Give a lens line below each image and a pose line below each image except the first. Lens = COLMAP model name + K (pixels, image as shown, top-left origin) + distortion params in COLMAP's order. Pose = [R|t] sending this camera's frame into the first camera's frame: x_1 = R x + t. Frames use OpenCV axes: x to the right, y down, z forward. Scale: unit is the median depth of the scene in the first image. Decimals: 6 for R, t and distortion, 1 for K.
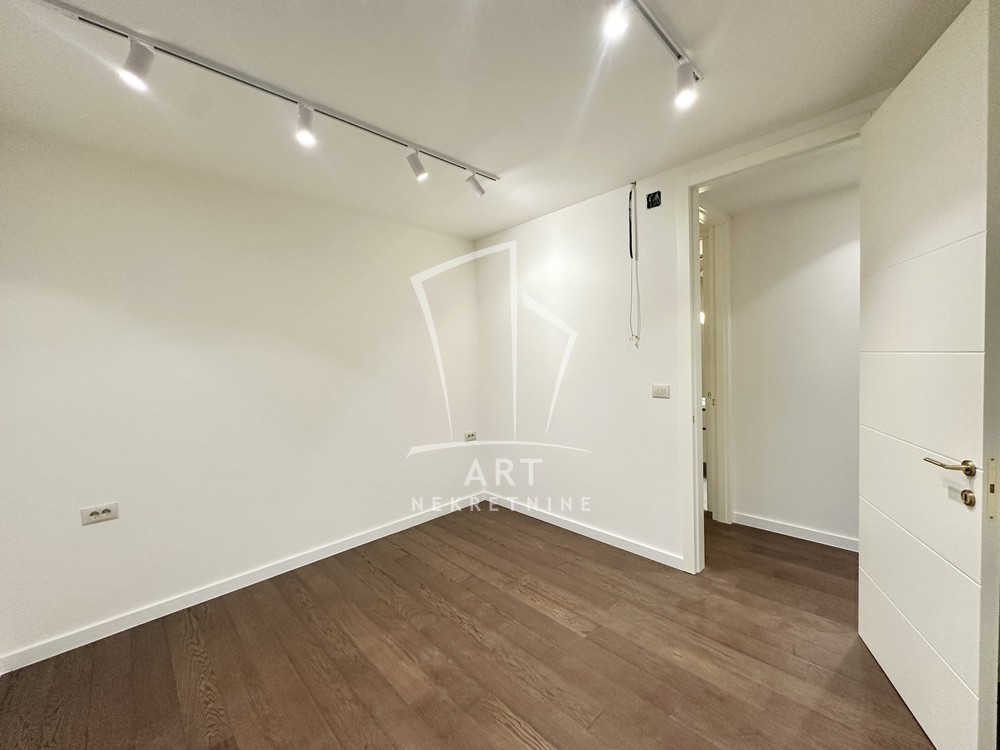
lens RADIAL K [[398.2, 0, 493.2], [0, 398.2, 376.9], [0, 0, 1]] dist [-0.001029, 0.000306]
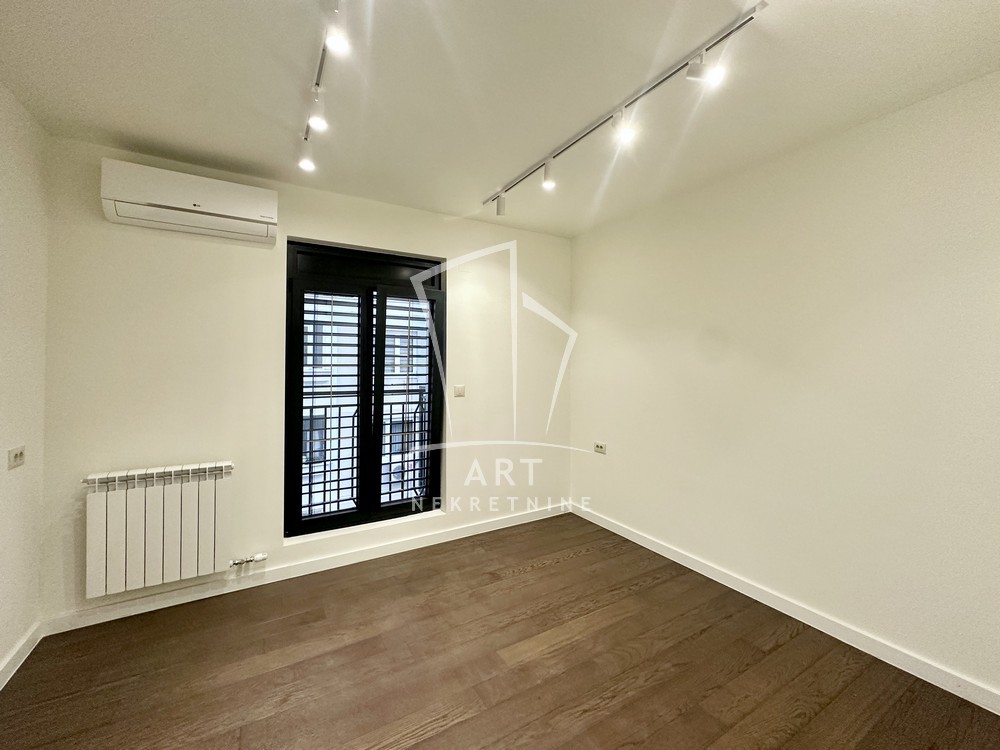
lens RADIAL K [[398.2, 0, 491.0], [0, 398.2, 358.9], [0, 0, 1]] dist [-0.001029, 0.000306]
pose [[-0.223096, 0.023463, -0.974514, 0.734569], [-0.032723, 0.998967, 0.031543, -0.060587], [0.974247, 0.038926, -0.222098, 0.971585]]
